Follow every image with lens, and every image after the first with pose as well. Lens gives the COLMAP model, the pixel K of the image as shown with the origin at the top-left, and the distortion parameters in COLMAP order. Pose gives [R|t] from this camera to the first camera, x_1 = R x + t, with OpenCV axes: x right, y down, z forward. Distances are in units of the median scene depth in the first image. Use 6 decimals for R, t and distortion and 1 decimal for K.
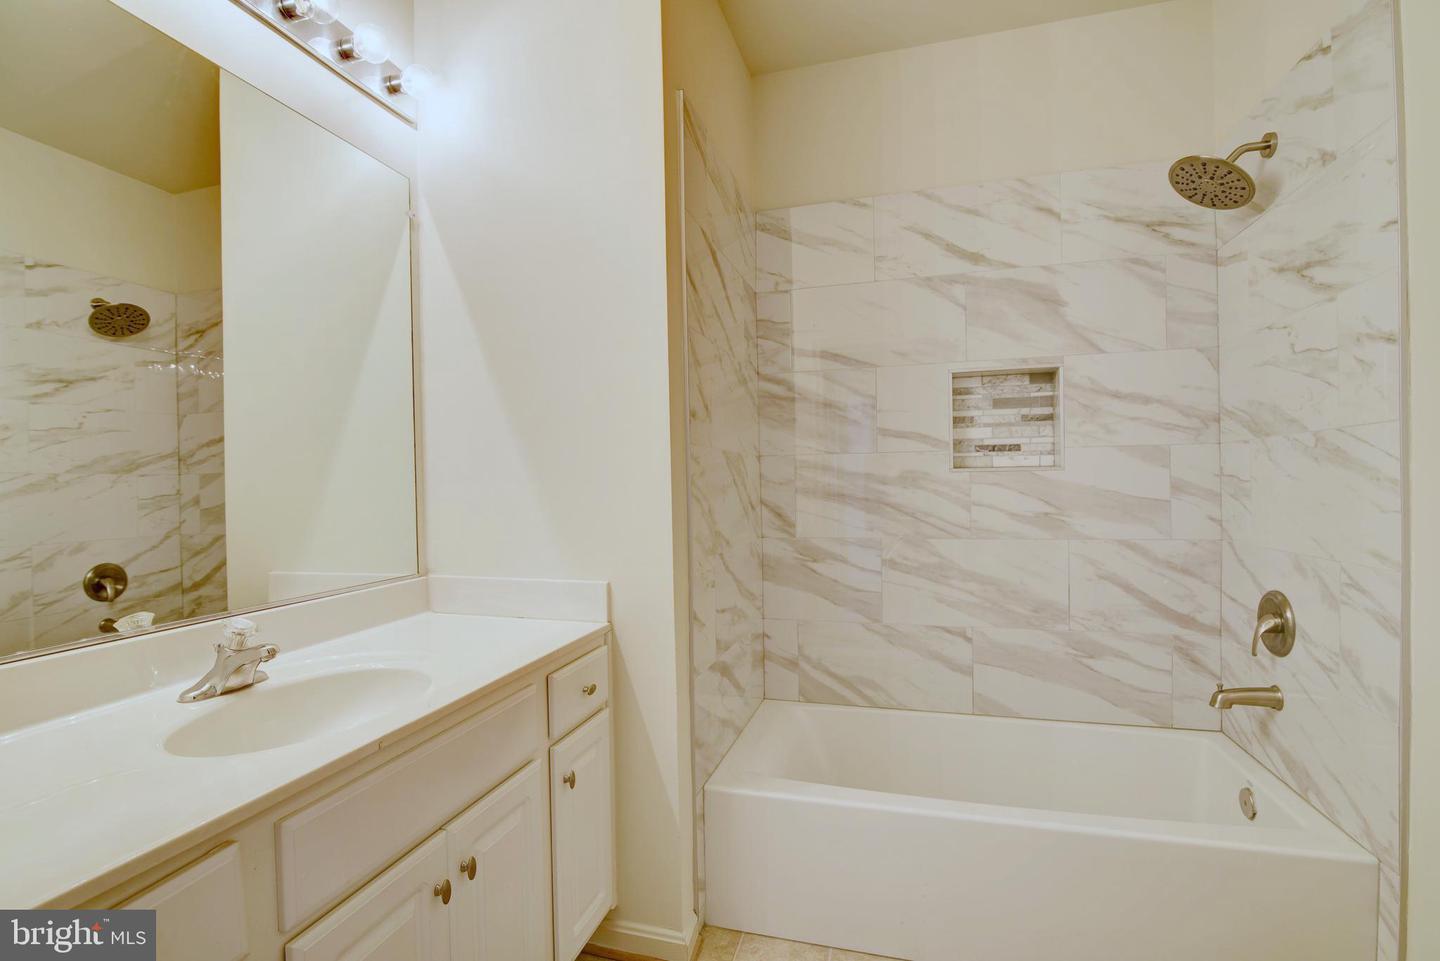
lens RADIAL K [[669.0, 0, 744.6], [0, 669.0, 477.7], [0, 0, 1]] dist [-0.018318, 0.000506]
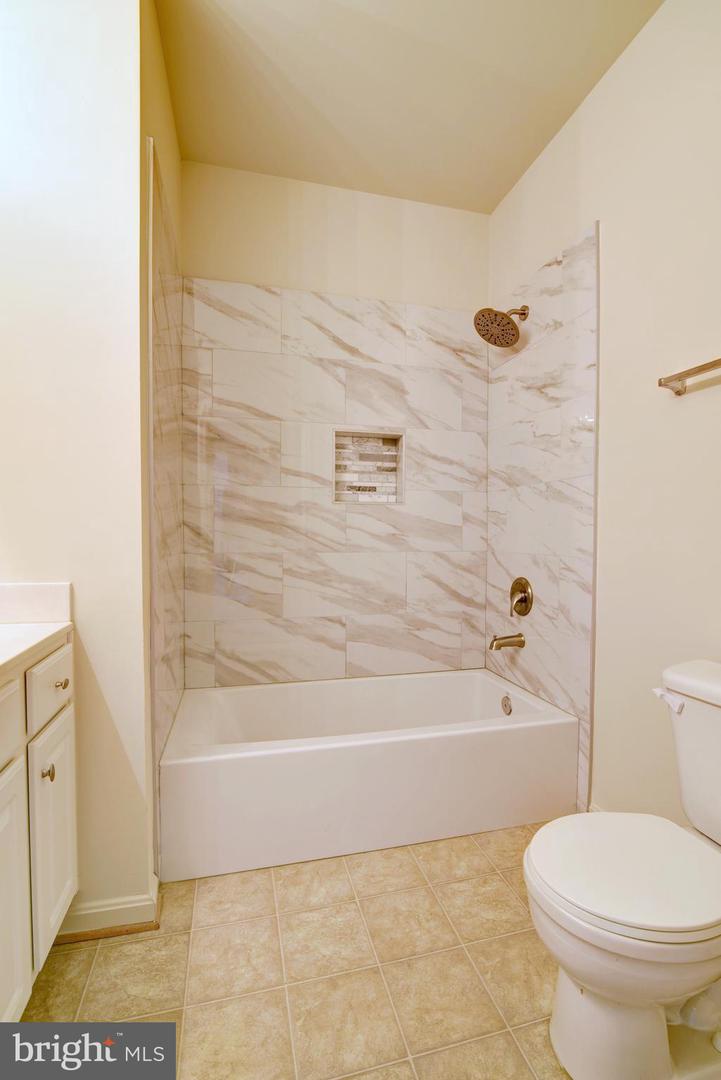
lens RADIAL K [[501.7, 0, 365.9], [0, 501.7, 542.0], [0, 0, 1]] dist [-0.018318, 0.000506]
pose [[0.861254, 0.008625, 0.508102, -0.169770], [-0.014714, 0.999860, 0.007969, 0.066808], [-0.507962, -0.014339, 0.861260, 0.085334]]
